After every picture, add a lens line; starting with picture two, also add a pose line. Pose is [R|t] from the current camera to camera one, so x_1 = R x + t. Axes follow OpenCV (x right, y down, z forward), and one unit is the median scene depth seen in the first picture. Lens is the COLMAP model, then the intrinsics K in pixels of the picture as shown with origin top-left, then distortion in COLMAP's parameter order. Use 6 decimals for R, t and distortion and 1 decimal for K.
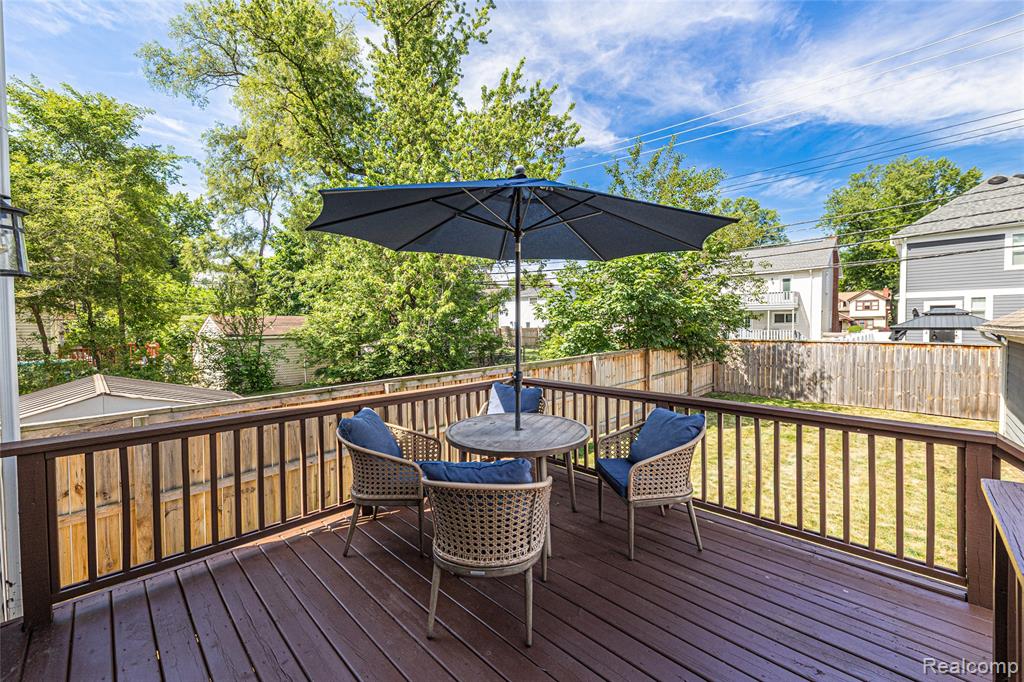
lens RADIAL K [[416.6, 0, 519.1], [0, 416.6, 335.8], [0, 0, 1]] dist [0.010209, -0.003632]
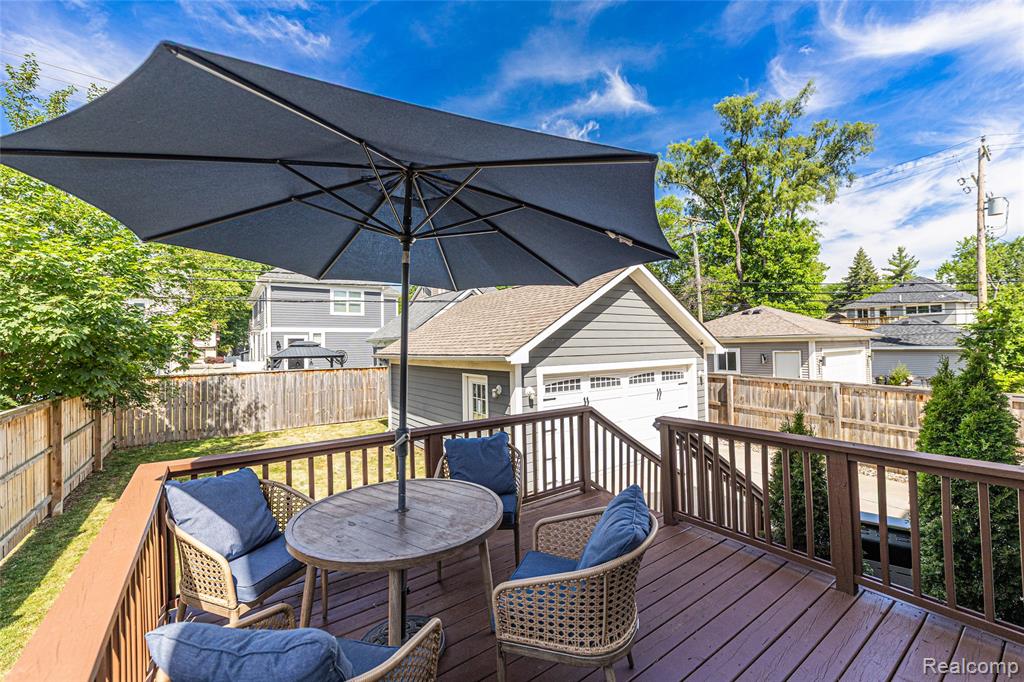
lens RADIAL K [[416.6, 0, 527.9], [0, 416.6, 345.7], [0, 0, 1]] dist [0.010209, -0.003632]
pose [[0.178451, 0.004191, 0.983940, -0.097416], [0.044872, 0.998916, -0.012393, -0.005125], [-0.982925, 0.046363, 0.178069, 0.103235]]
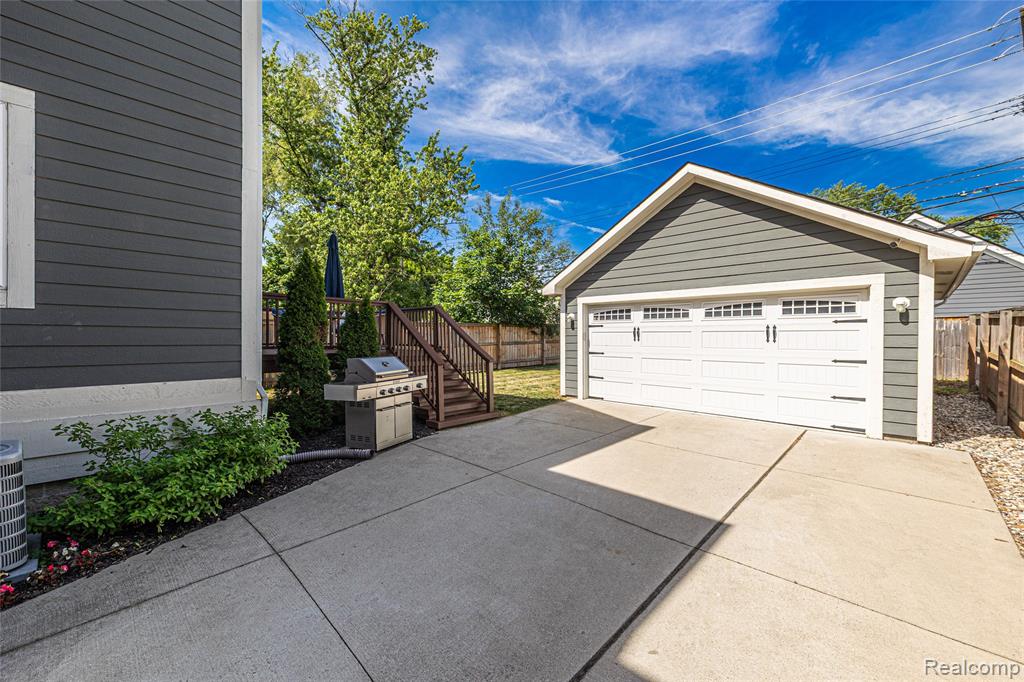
lens RADIAL K [[416.6, 0, 522.1], [0, 416.6, 339.3], [0, 0, 1]] dist [0.010209, -0.003632]
pose [[0.999848, 0.014900, -0.009098, 0.220375], [-0.015147, 0.999501, -0.027702, 0.070248], [0.008680, 0.027836, 0.999575, -0.299896]]
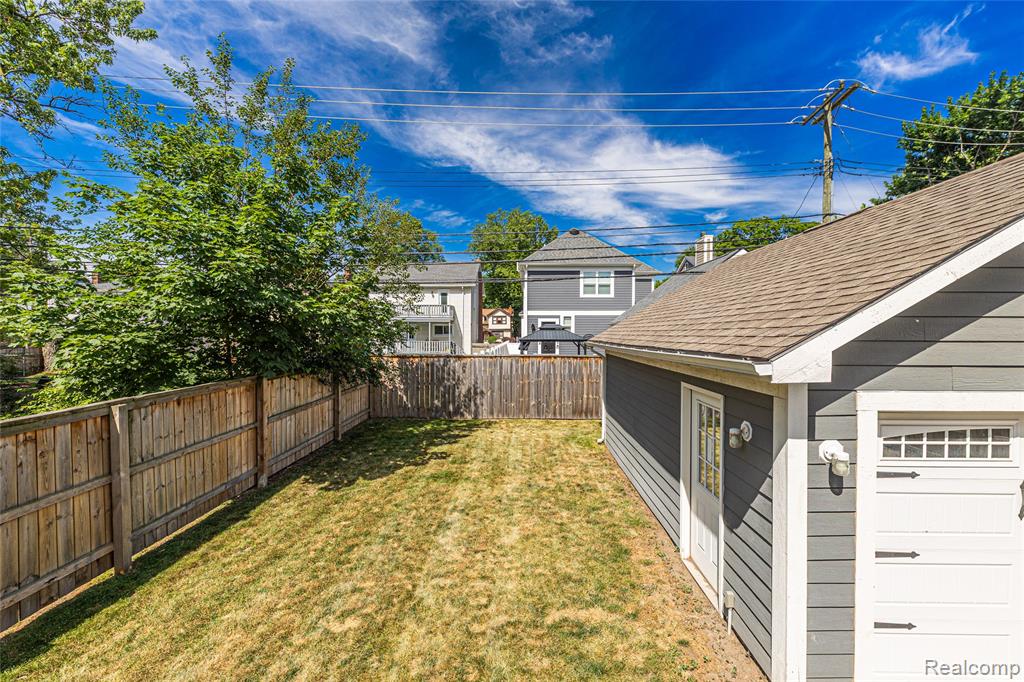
lens RADIAL K [[416.6, 0, 517.2], [0, 416.6, 344.0], [0, 0, 1]] dist [0.010209, -0.003632]
pose [[0.738112, -0.009322, 0.674614, 0.089194], [0.011830, 0.999930, 0.000873, -0.008349], [-0.674575, 0.007336, 0.738170, 0.135899]]
